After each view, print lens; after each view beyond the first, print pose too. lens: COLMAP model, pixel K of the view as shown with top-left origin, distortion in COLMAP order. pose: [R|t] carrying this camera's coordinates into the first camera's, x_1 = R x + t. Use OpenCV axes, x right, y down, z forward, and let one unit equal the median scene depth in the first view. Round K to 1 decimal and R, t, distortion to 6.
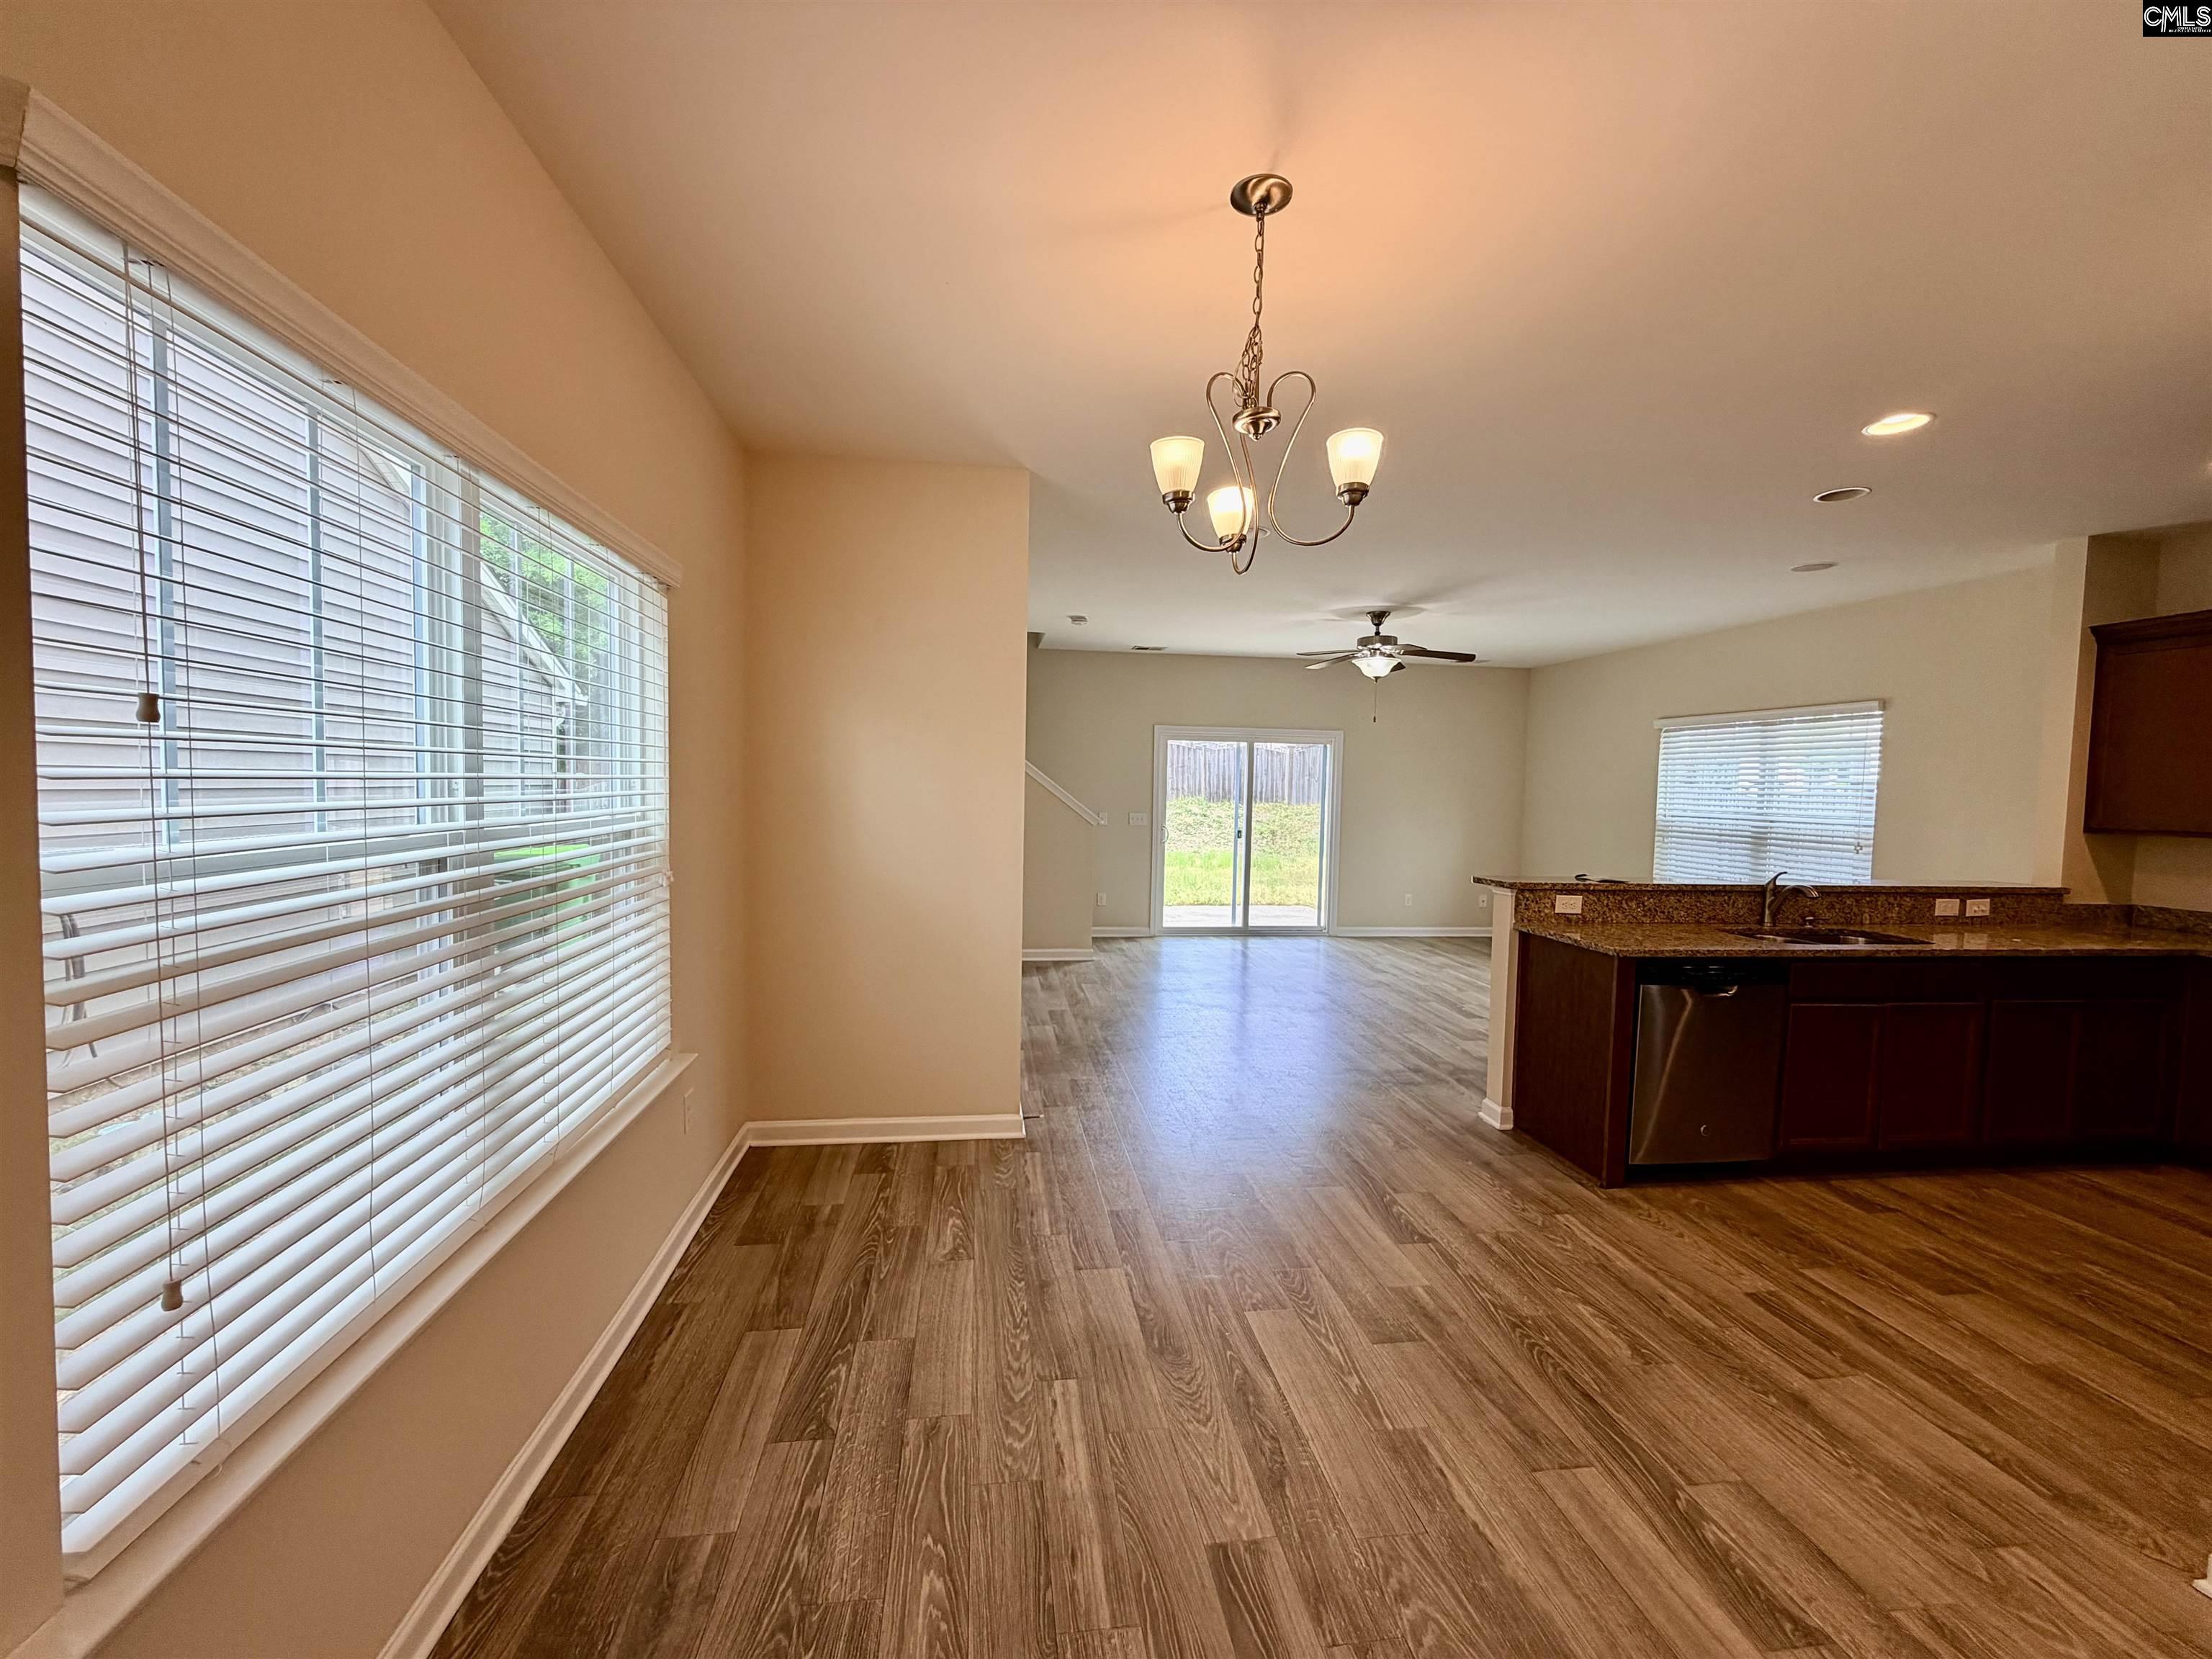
lens RADIAL K [[880.8, 0, 1094.3], [0, 880.8, 828.8], [0, 0, 1]] dist [0.002866, -0.000392]
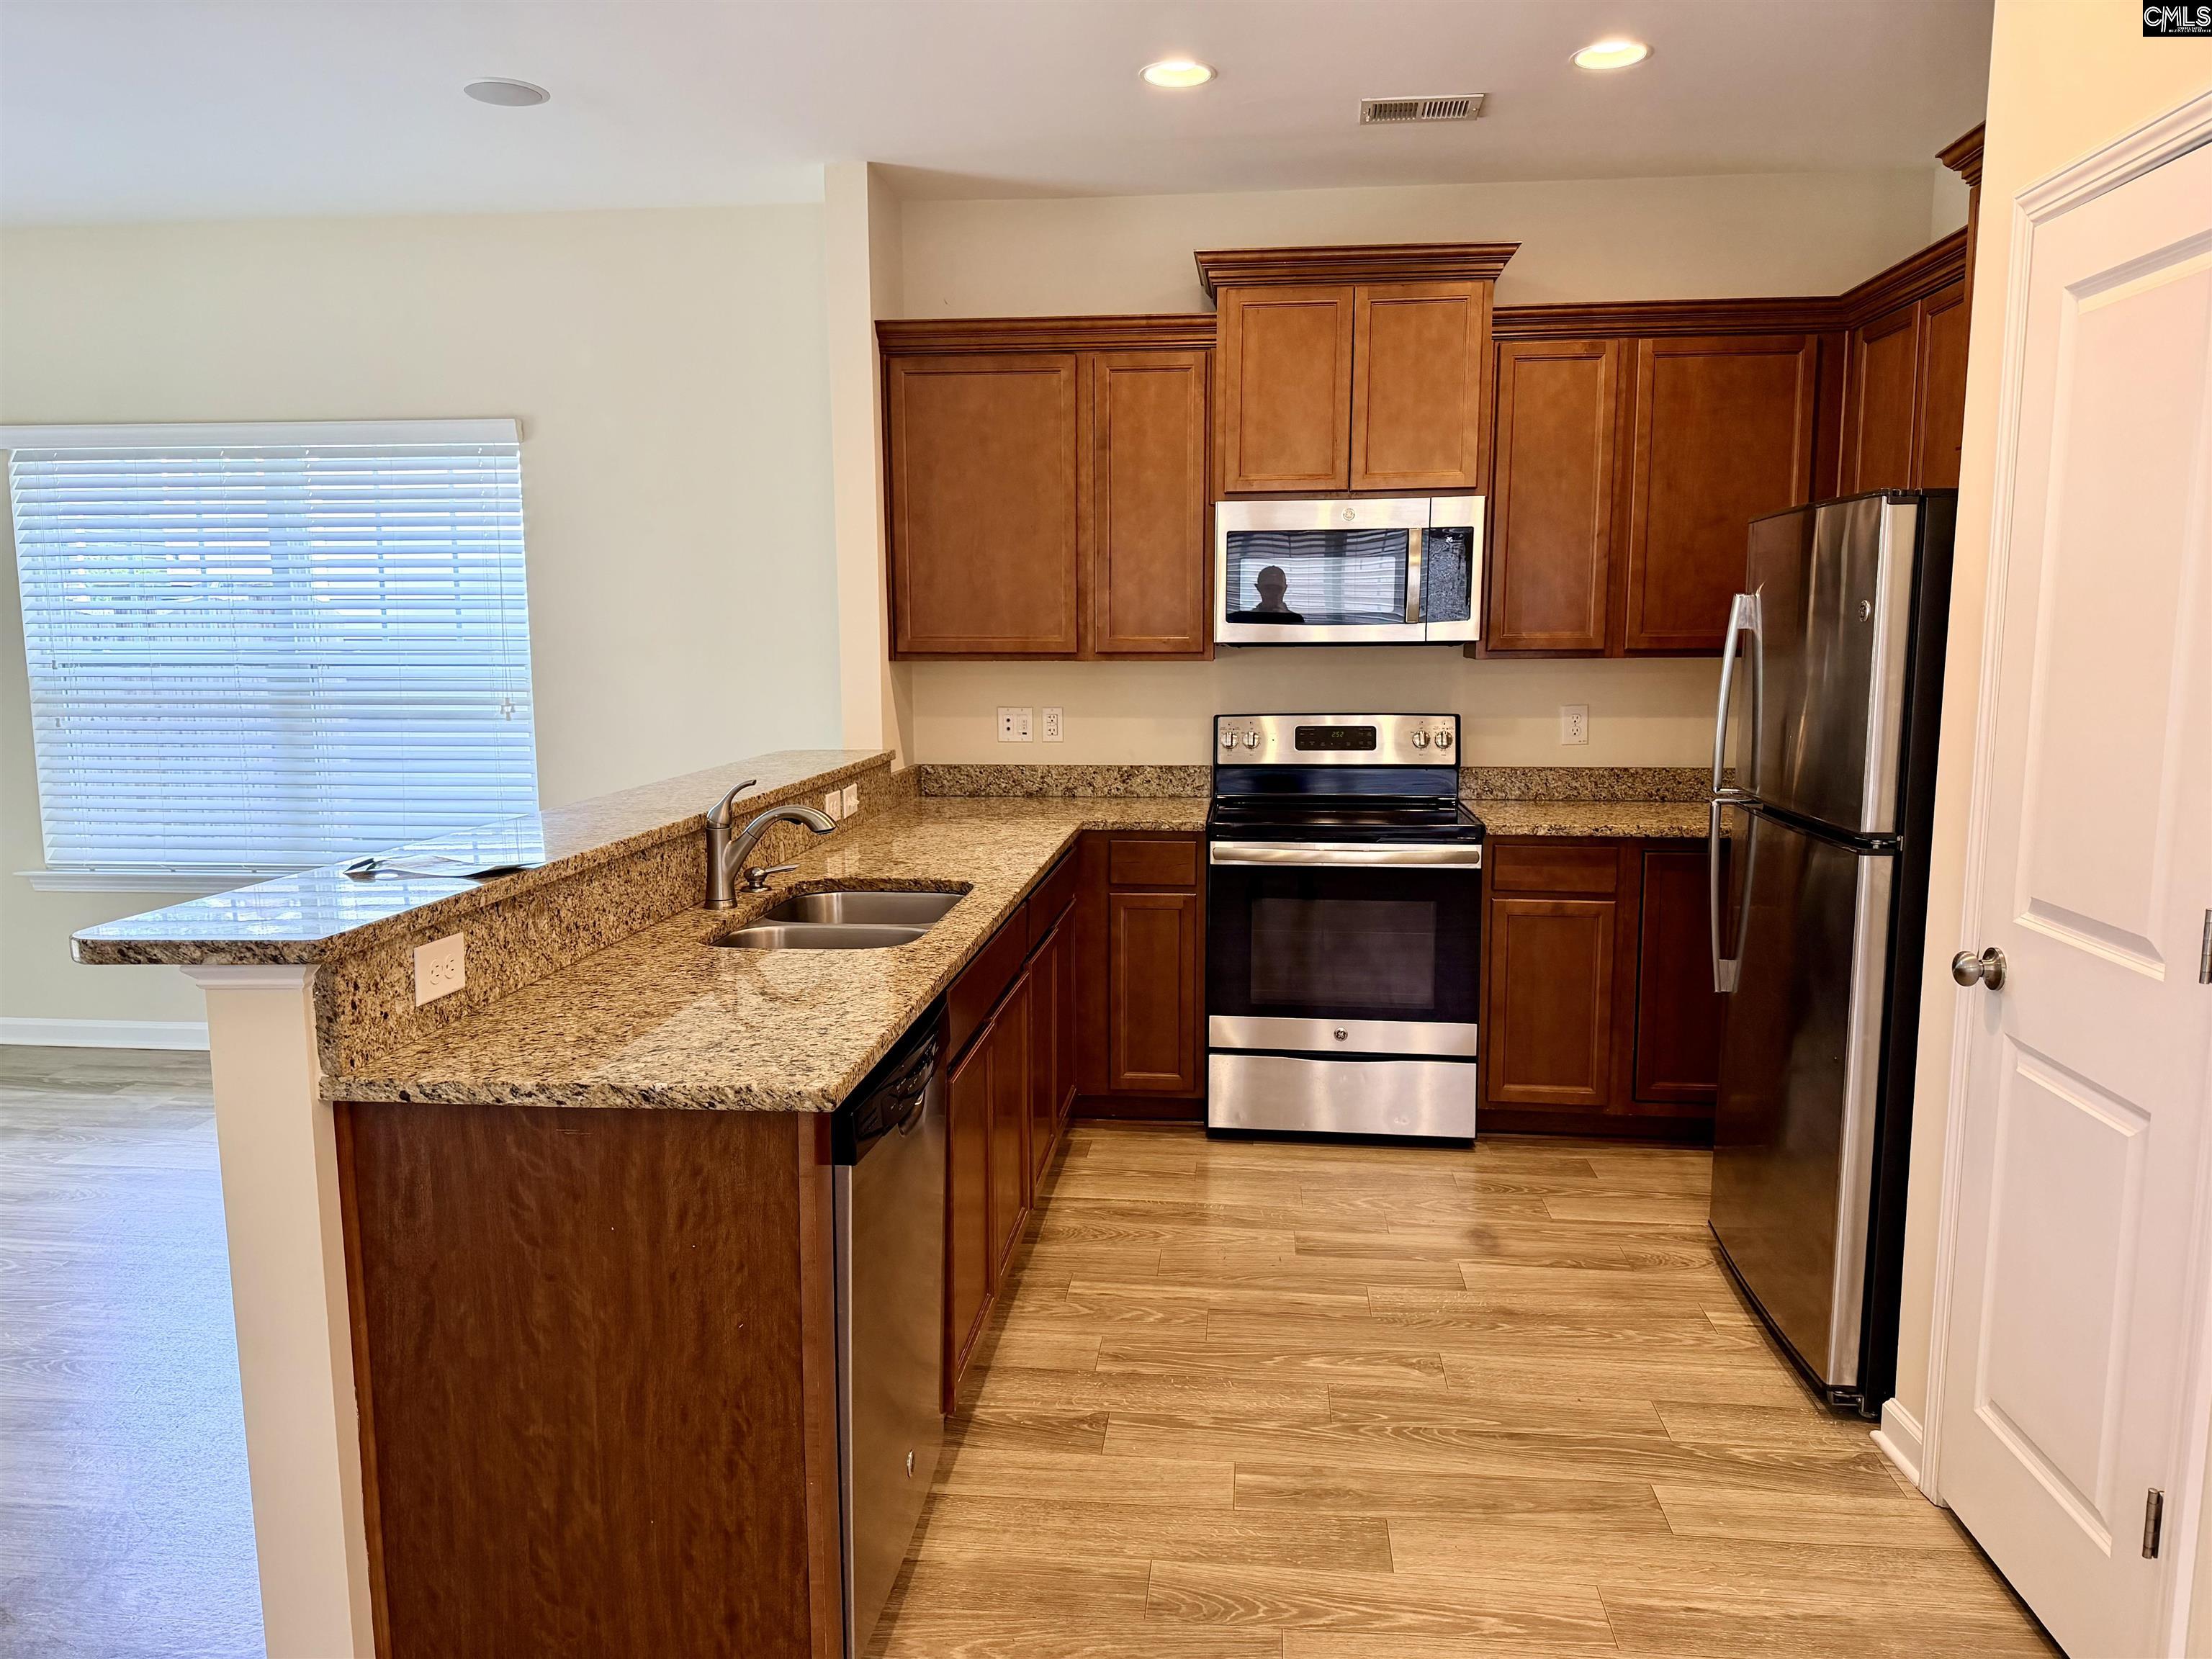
lens RADIAL K [[1549.2, 0, 1095.3], [0, 1549.2, 836.5], [0, 0, 1]] dist [0.014452, -0.002339]
pose [[0.232793, -0.154691, 0.960145, 0.074632], [0.057593, 0.987729, 0.145171, -0.023439], [-0.970819, 0.021503, 0.238846, 0.608970]]
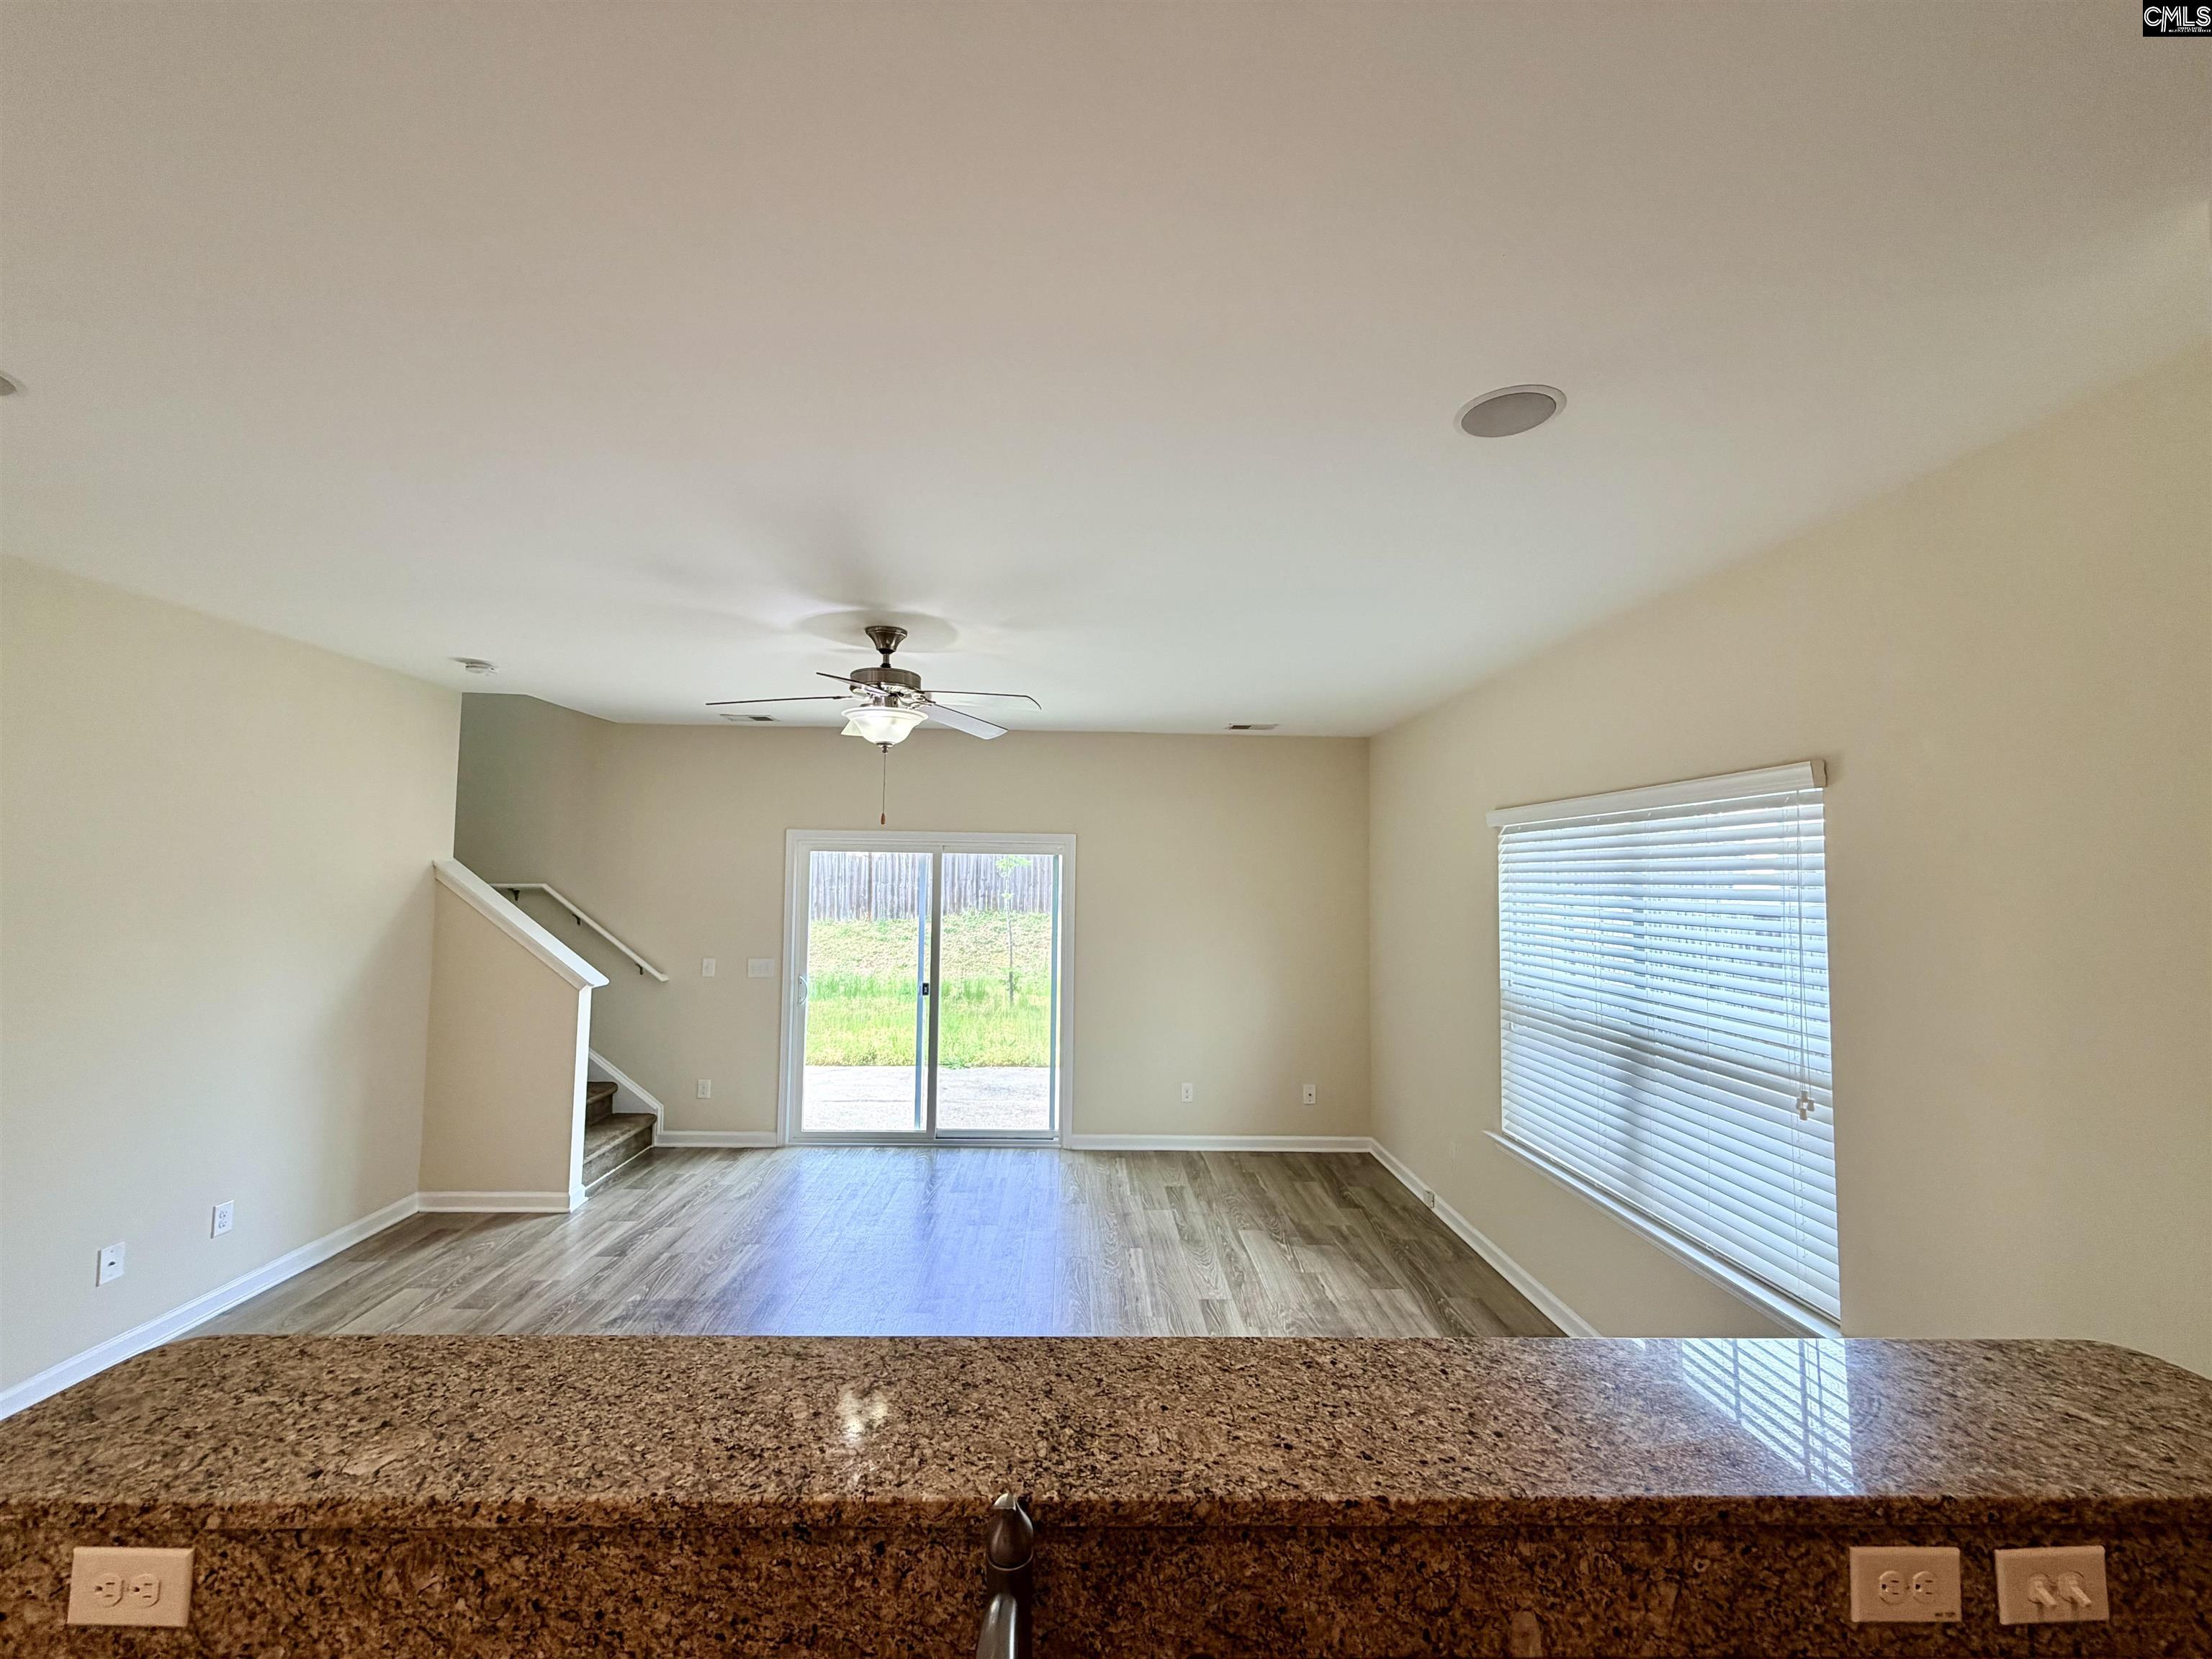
lens RADIAL K [[880.8, 0, 1094.7], [0, 880.8, 824.1], [0, 0, 1]] dist [0.002866, -0.000392]
pose [[0.994406, -0.011930, -0.104952, 0.777647], [-0.000288, 0.993291, -0.115638, -0.087322], [0.105628, 0.115021, 0.987731, 0.719089]]
